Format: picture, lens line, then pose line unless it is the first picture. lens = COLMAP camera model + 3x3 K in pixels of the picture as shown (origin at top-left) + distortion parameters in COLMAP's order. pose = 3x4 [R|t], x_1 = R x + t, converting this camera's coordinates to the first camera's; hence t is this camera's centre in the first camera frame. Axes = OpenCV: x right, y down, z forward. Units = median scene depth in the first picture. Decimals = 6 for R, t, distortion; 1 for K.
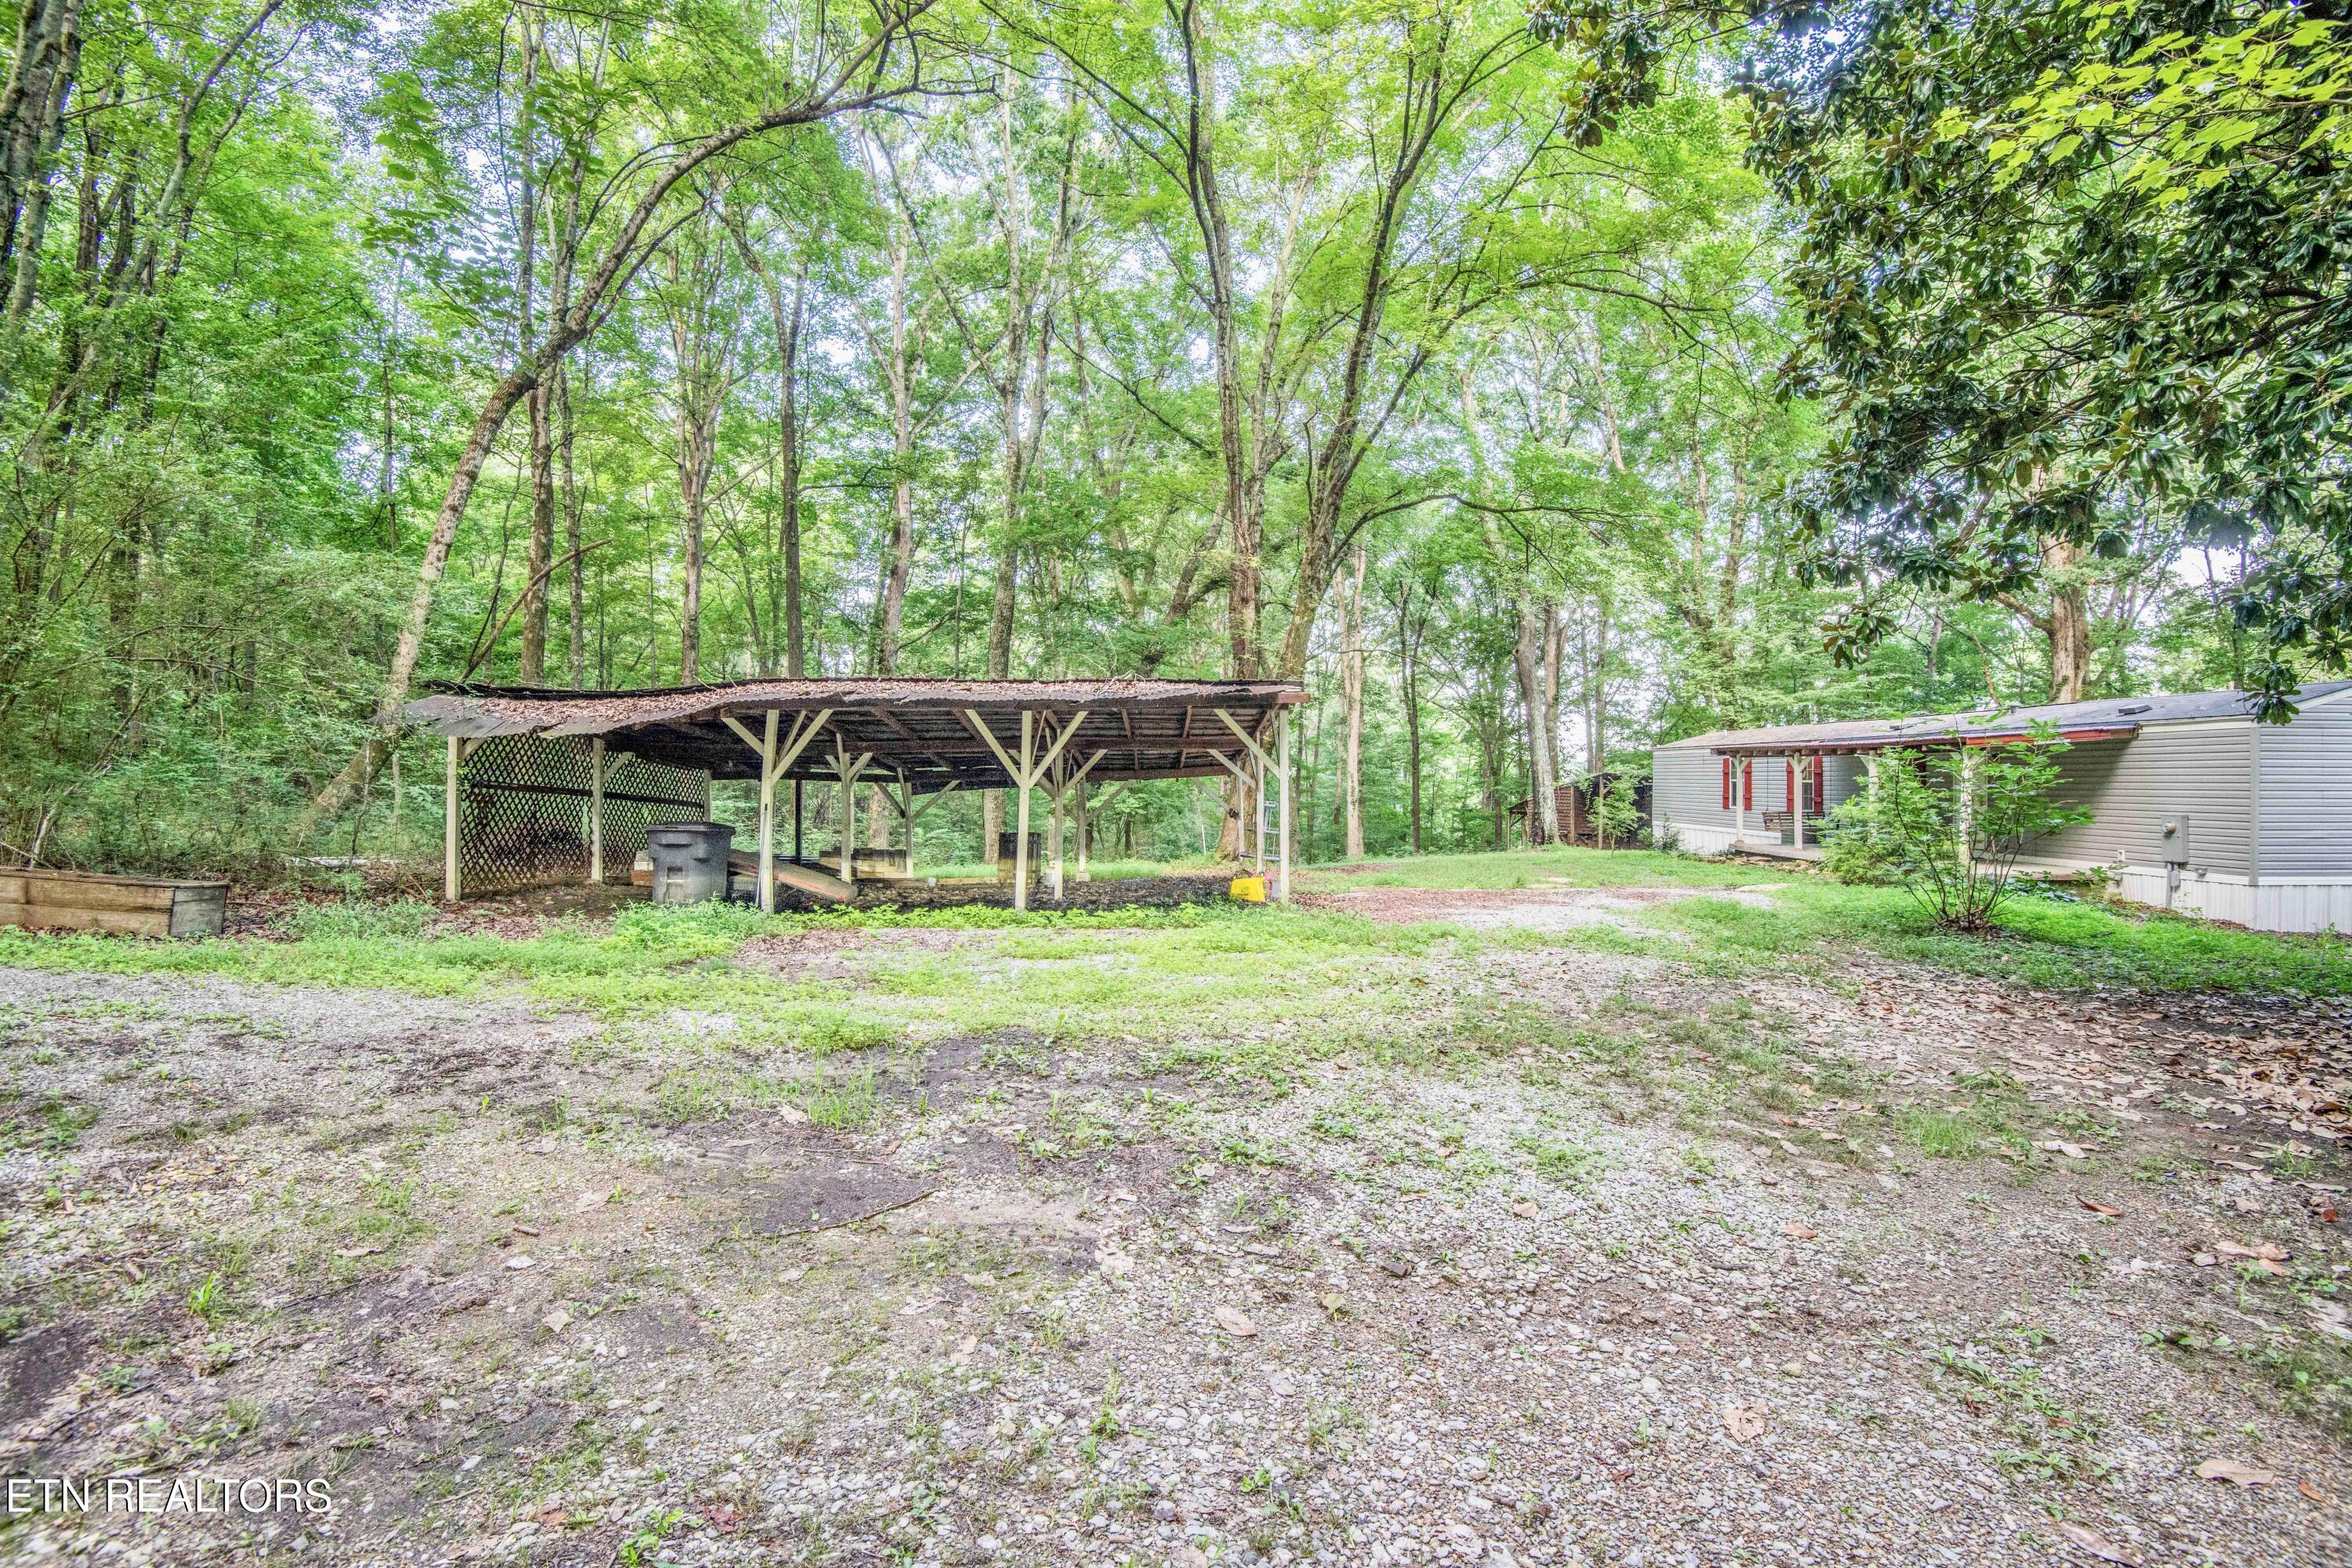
lens RADIAL K [[1075.4, 0, 1186.3], [0, 1075.4, 778.2], [0, 0, 1]] dist [-0.052110, -0.000495]
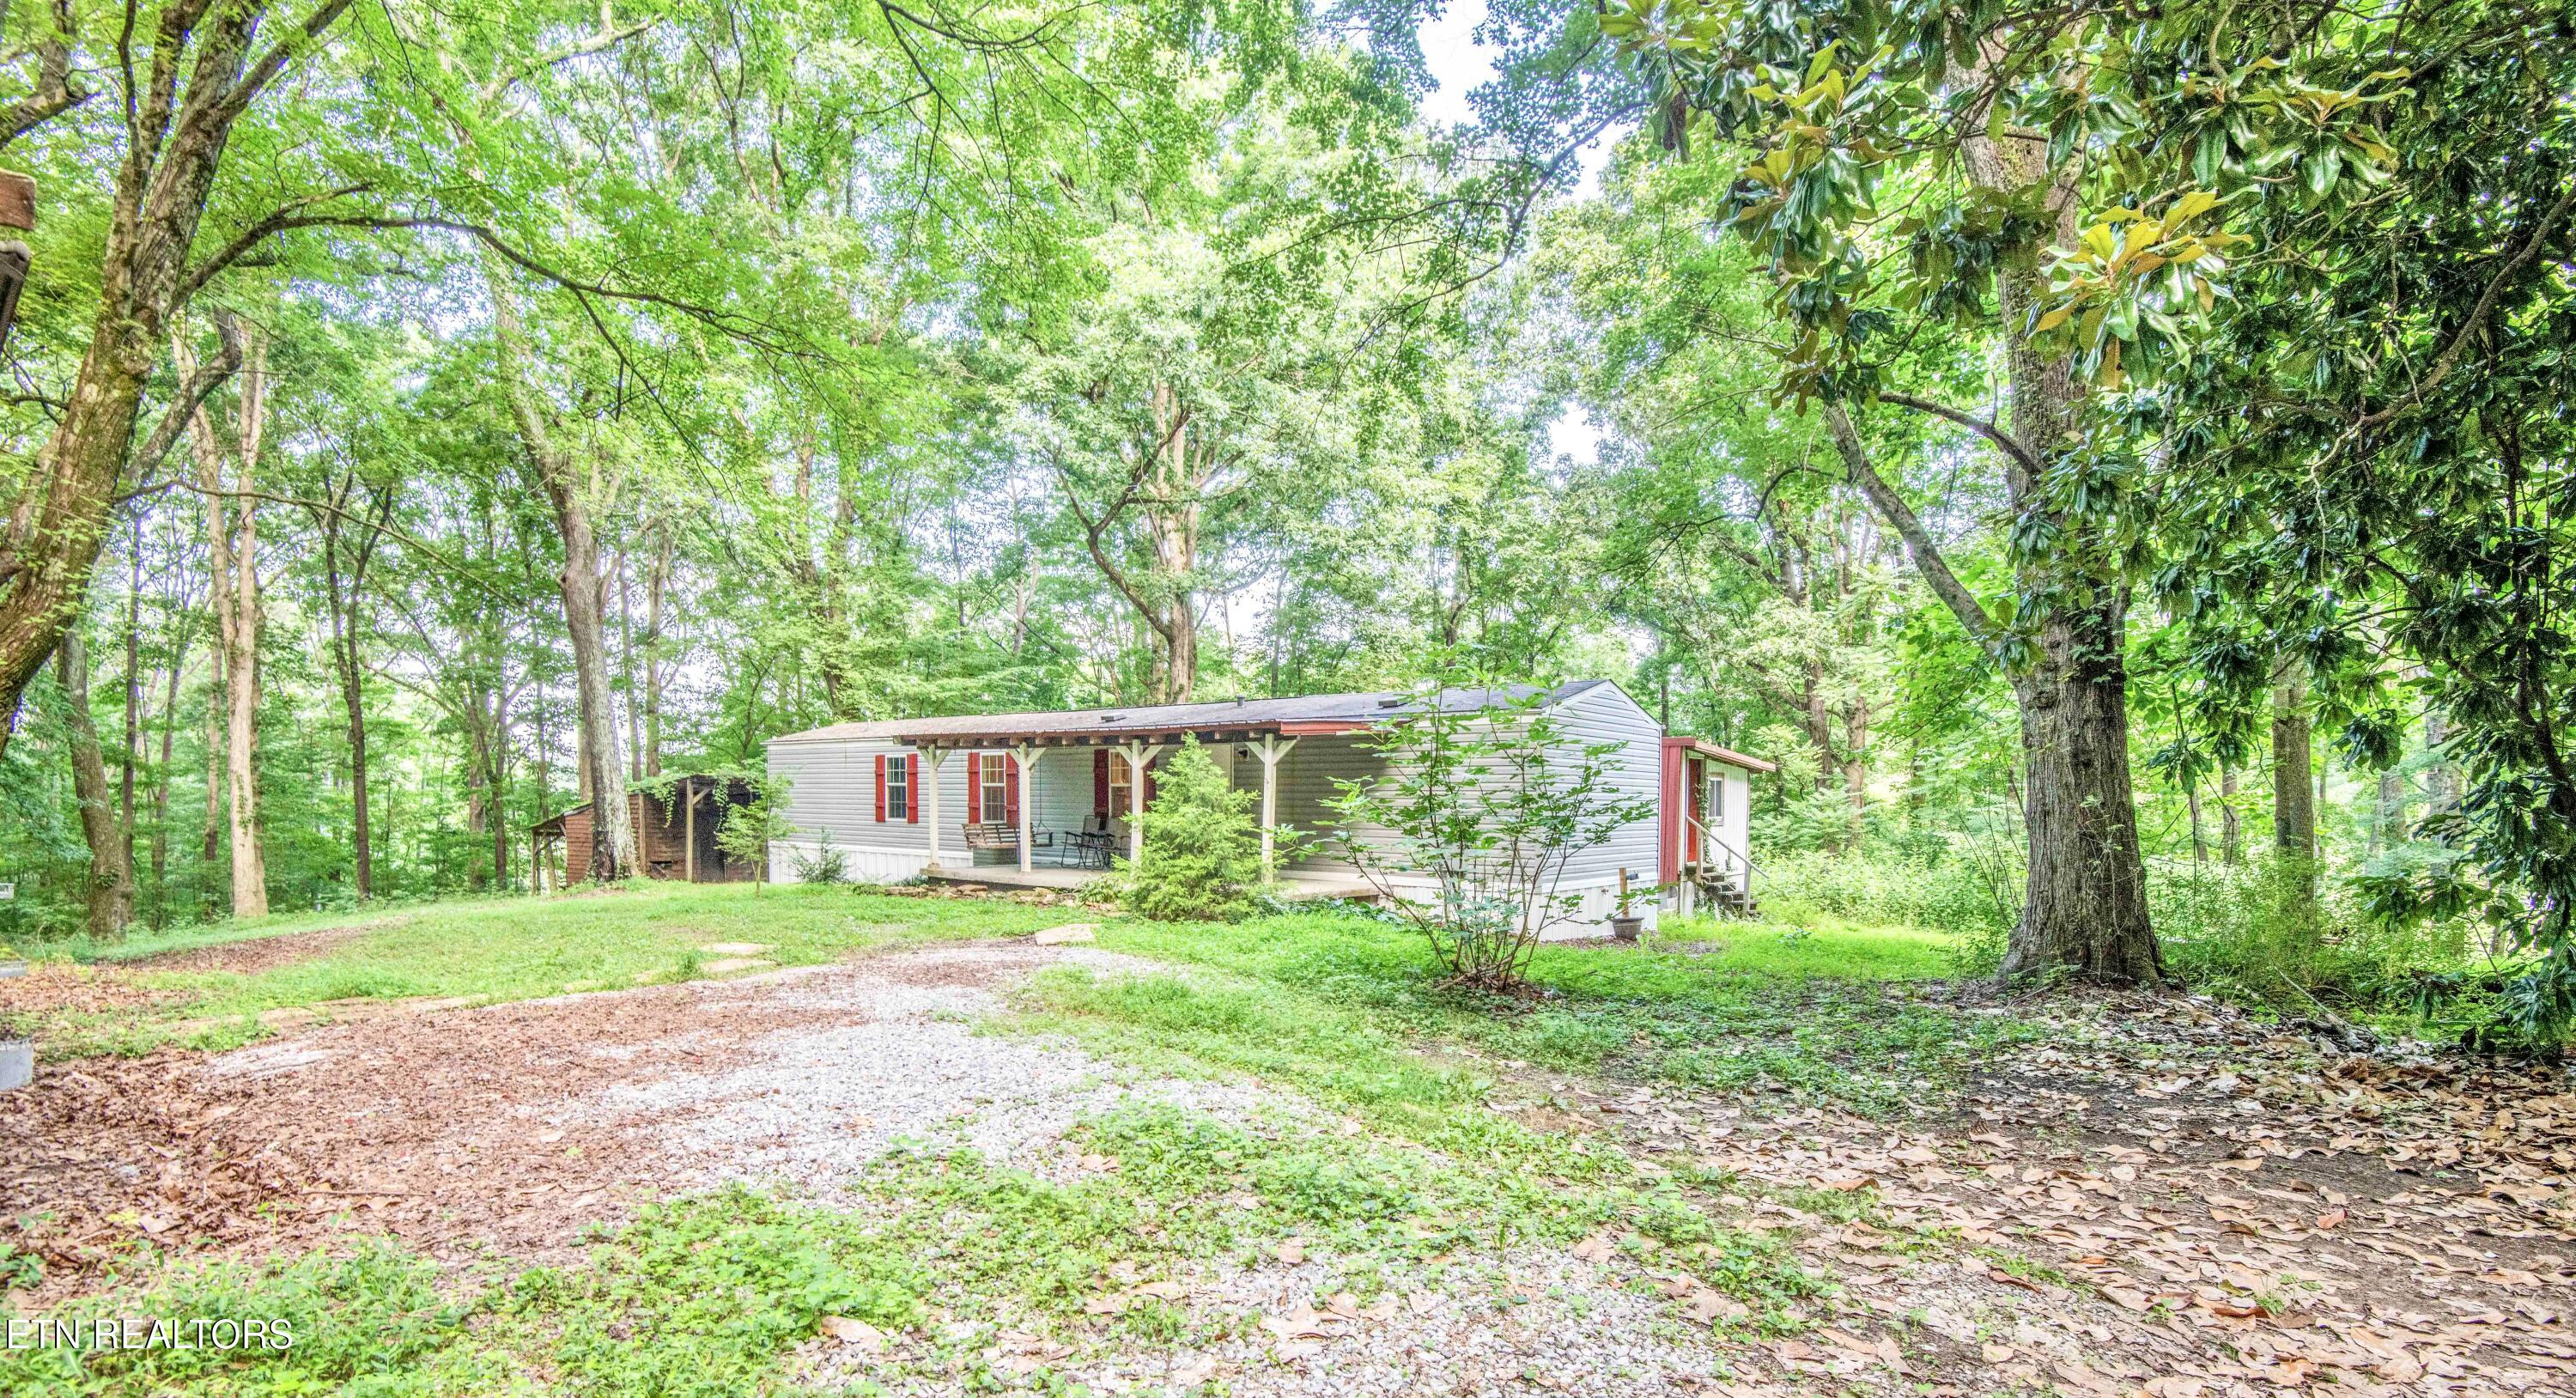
lens RADIAL K [[1186.6, 0, 1287.8], [0, 1186.6, 856.0], [0, 0, 1]] dist [-0.046248, -0.000082]
pose [[0.623435, -0.033197, 0.781170, 0.017106], [-0.008008, 0.998775, 0.048835, 0.004561], [-0.781834, -0.036702, 0.622406, 0.121162]]
